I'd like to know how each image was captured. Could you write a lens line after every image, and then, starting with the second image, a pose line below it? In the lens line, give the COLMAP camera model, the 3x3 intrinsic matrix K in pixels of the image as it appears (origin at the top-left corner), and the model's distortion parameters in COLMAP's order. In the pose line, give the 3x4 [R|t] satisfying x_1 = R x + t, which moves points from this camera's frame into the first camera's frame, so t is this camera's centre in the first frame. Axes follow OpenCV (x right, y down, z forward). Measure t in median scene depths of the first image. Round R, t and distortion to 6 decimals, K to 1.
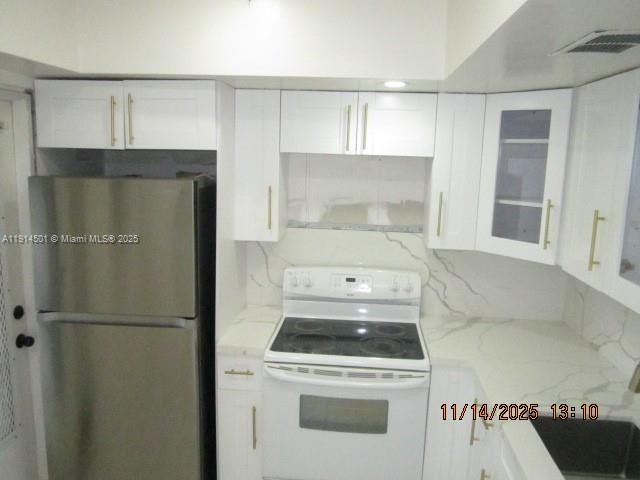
lens RADIAL K [[535.0, 0, 320.0], [0, 535.0, 240.0], [0, 0, 1]] dist [-0.042477, 0.002550]
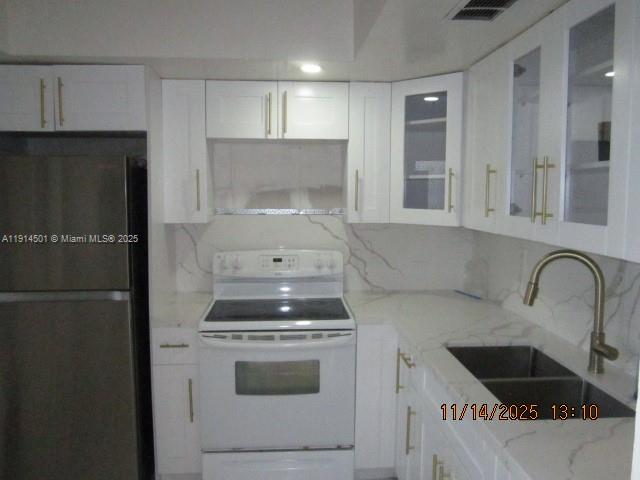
lens RADIAL K [[535.0, 0, 320.0], [0, 535.0, 240.0], [0, 0, 1]] dist [-0.042477, 0.002550]
pose [[0.987406, -0.038962, 0.153335, -0.022997], [0.049758, 0.996497, -0.067212, 0.125047], [-0.150179, 0.073995, 0.985886, -0.067467]]
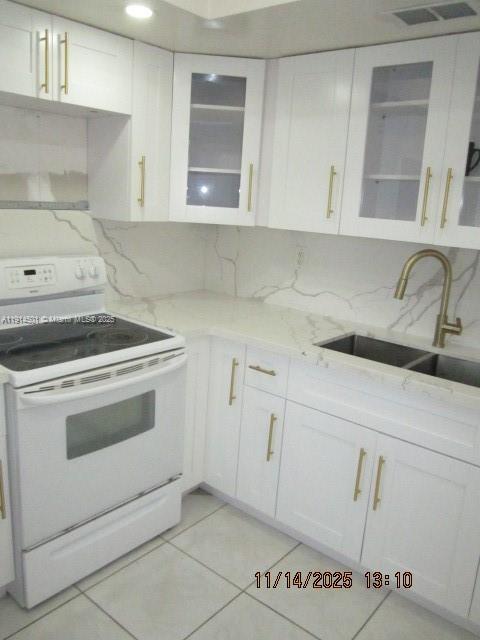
lens RADIAL K [[535.0, 0, 240.0], [0, 535.0, 320.0], [0, 0, 1]] dist [-0.042477, 0.002550]
pose [[0.561812, -0.182099, 0.806974, -0.459457], [0.093276, 0.983196, 0.156926, 0.056546], [-0.821990, -0.012892, 0.569356, 0.353197]]
